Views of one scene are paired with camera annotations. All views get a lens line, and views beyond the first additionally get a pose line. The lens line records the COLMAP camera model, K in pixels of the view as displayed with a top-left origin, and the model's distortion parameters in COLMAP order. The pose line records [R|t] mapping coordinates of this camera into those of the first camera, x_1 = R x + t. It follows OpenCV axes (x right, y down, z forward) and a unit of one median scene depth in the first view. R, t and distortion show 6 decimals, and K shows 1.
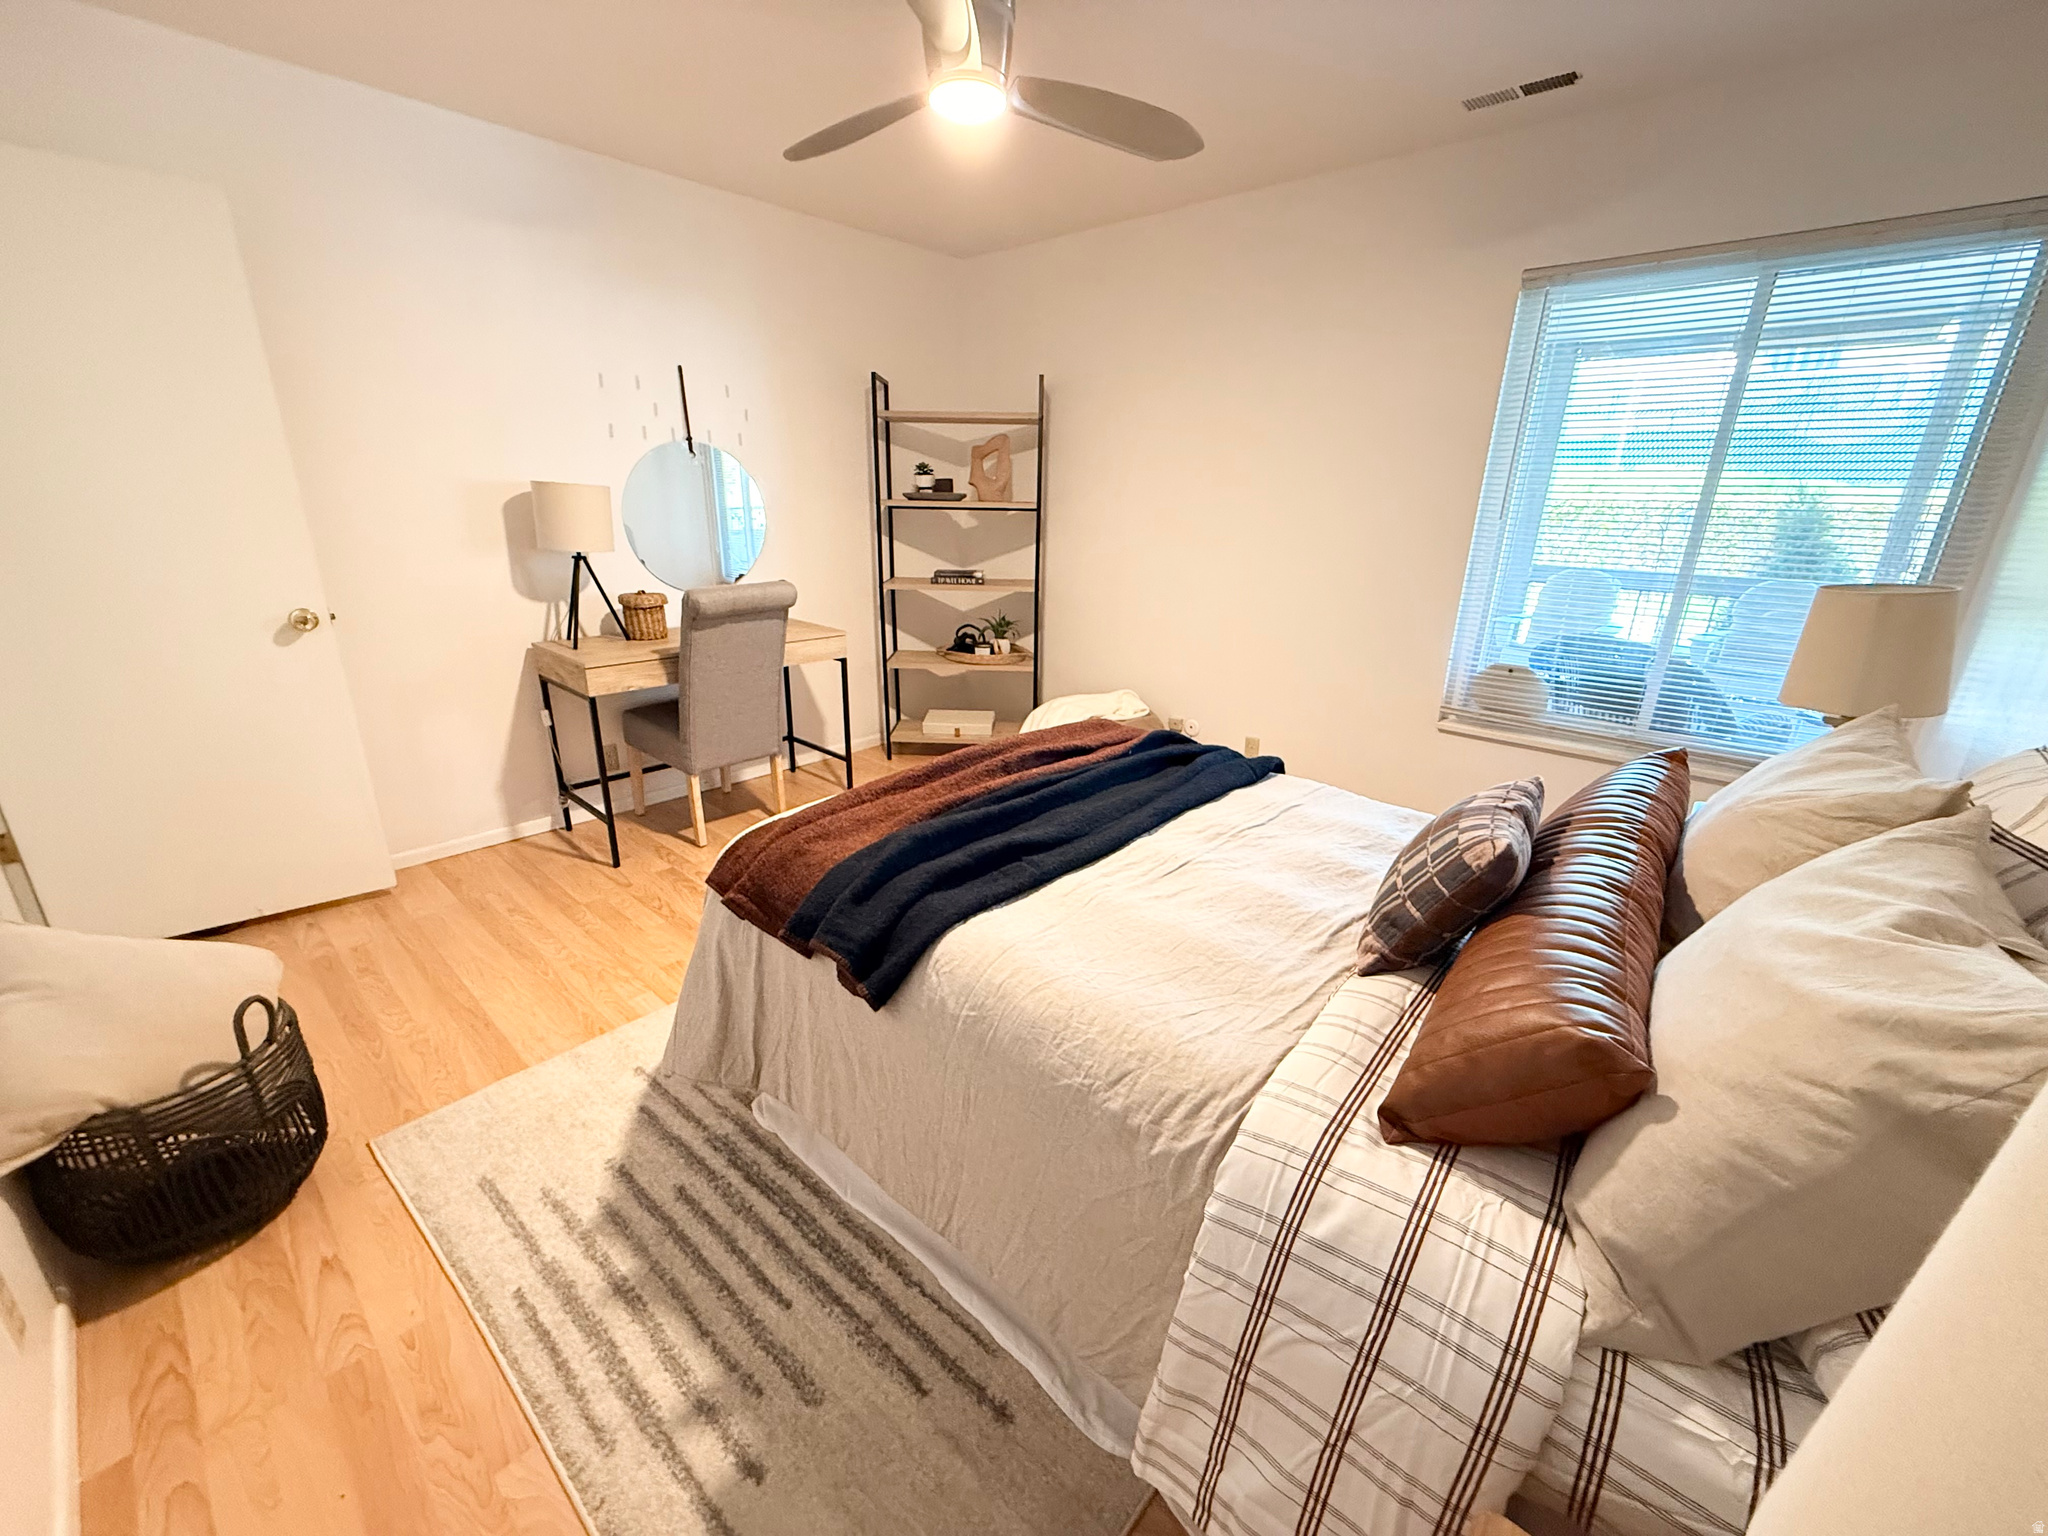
lens RADIAL K [[817.6, 0, 1020.9], [0, 817.6, 771.3], [0, 0, 1]] dist [0.004373, -0.000199]
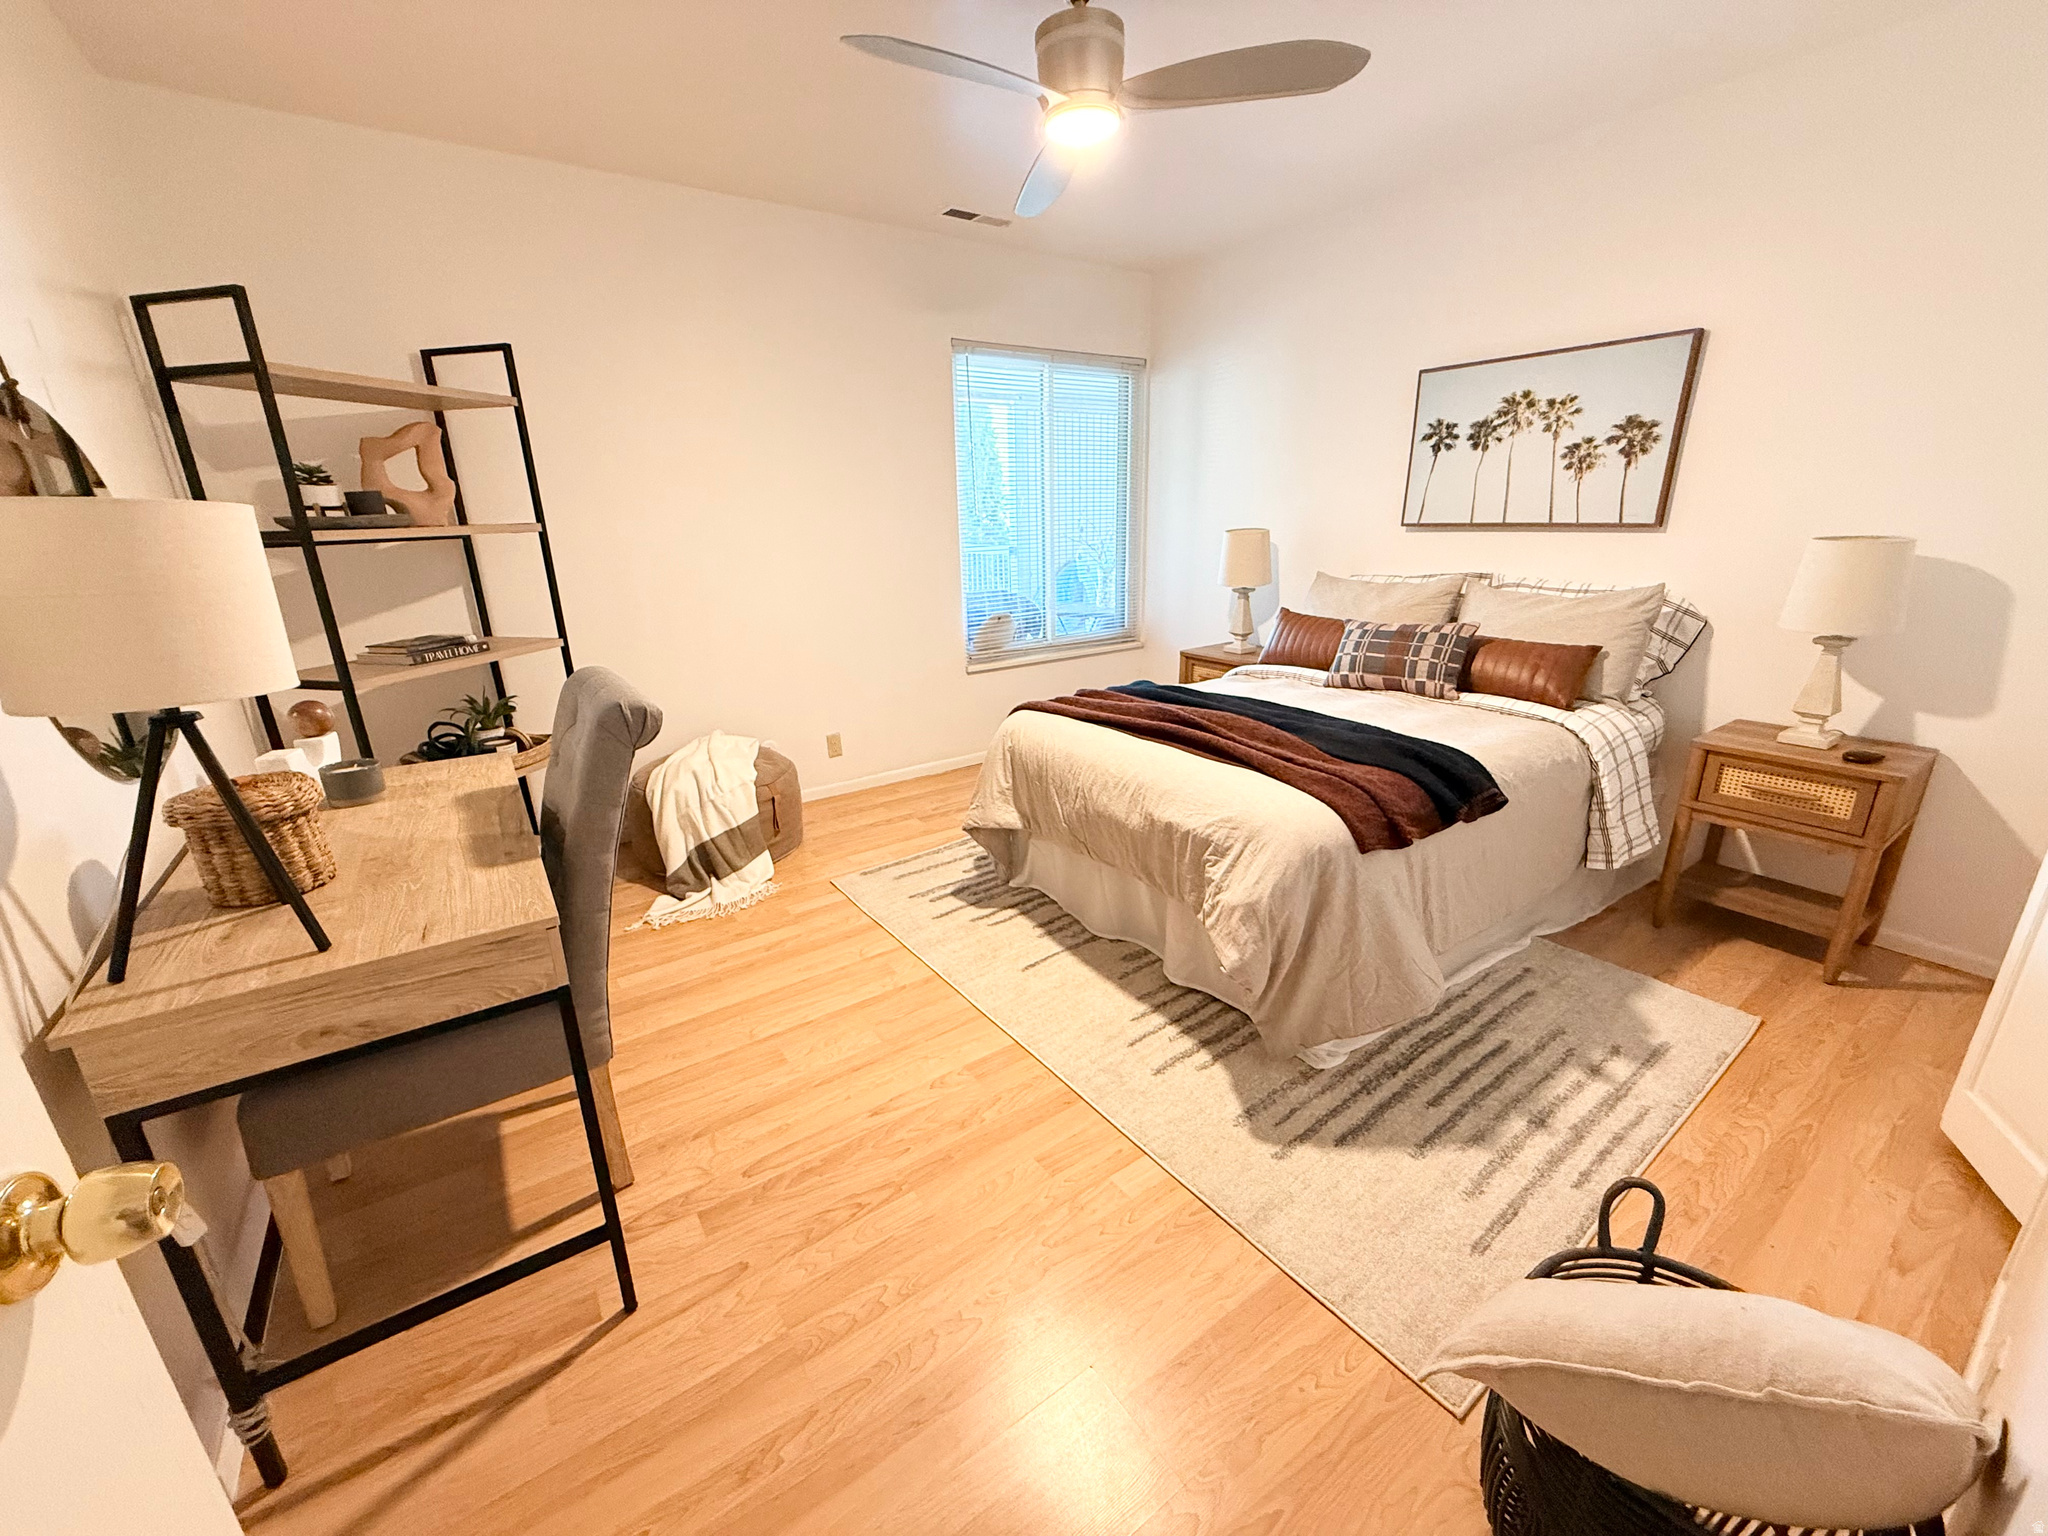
lens RADIAL K [[817.6, 0, 1028.1], [0, 817.6, 765.4], [0, 0, 1]] dist [0.004373, -0.000199]
pose [[0.215228, -0.315853, 0.924075, -1.448761], [0.333759, 0.913063, 0.234353, -0.371848], [-0.917759, 0.257979, 0.301935, 1.057745]]
